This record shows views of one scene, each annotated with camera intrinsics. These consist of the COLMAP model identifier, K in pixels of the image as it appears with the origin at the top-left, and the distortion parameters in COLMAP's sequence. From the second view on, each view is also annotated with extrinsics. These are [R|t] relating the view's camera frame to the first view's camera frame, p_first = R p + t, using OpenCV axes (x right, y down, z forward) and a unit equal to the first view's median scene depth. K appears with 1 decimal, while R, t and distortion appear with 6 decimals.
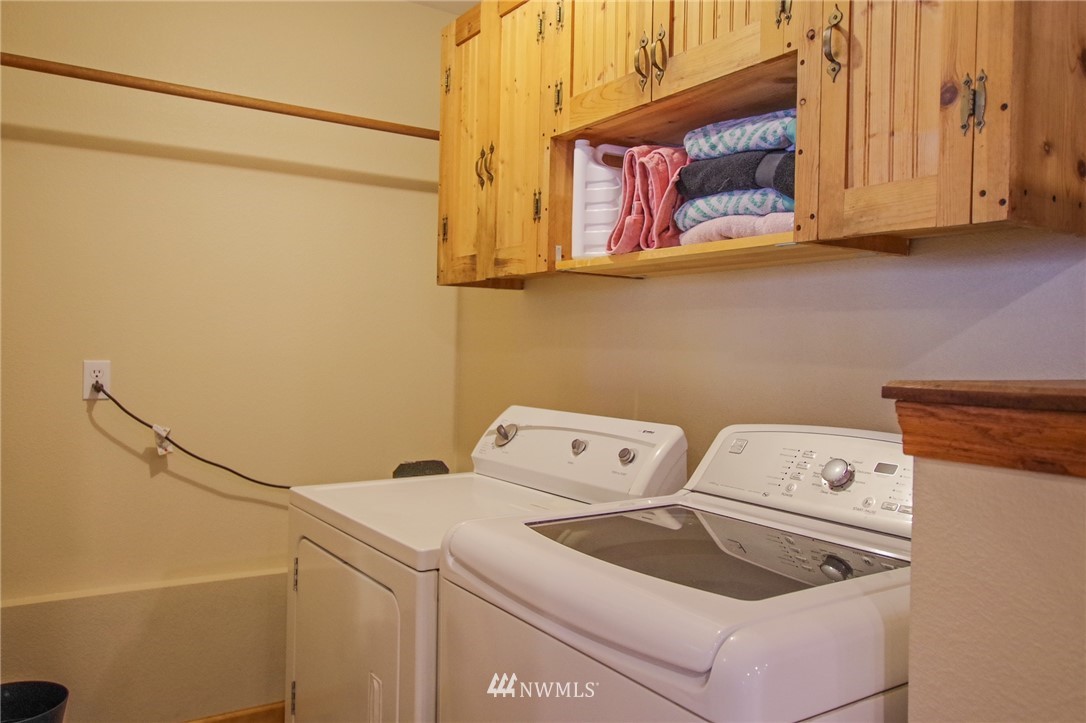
lens RADIAL K [[831.0, 0, 543.9], [0, 831.0, 350.0], [0, 0, 1]] dist [-0.032676, -0.002366]
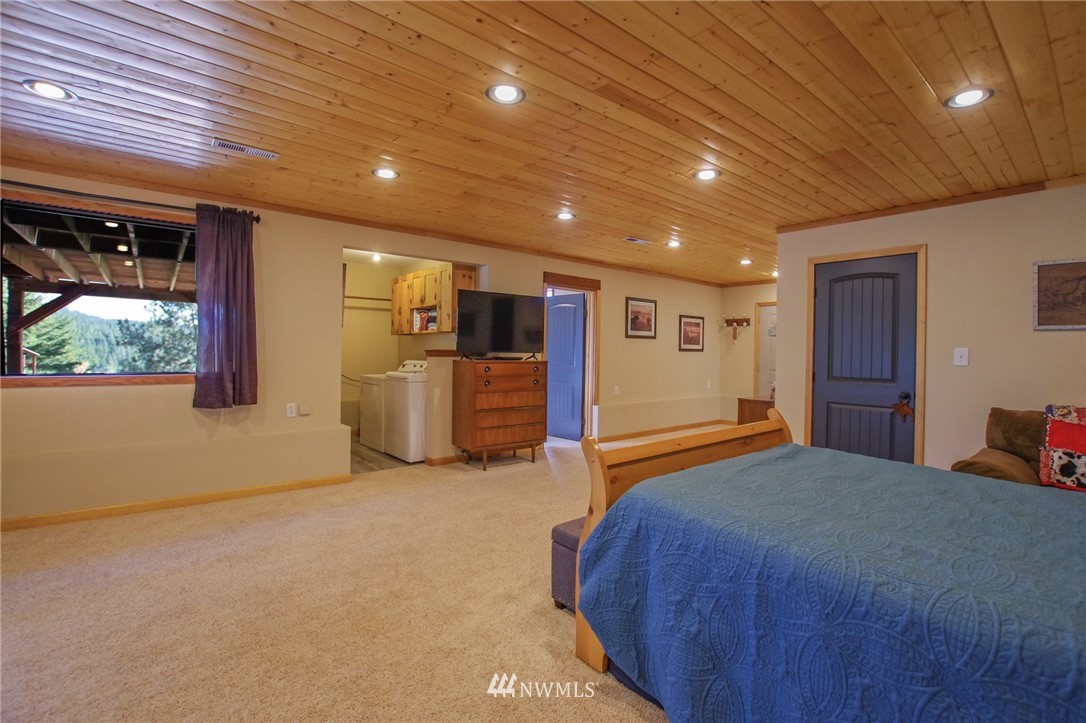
lens RADIAL K [[492.3, 0, 555.4], [0, 492.3, 348.5], [0, 0, 1]] dist [-0.030126, -0.000350]
pose [[0.992160, -0.015298, 0.124036, 0.559376], [0.016403, 0.999834, -0.007891, 0.043062], [-0.123894, 0.009863, 0.992246, -2.324627]]
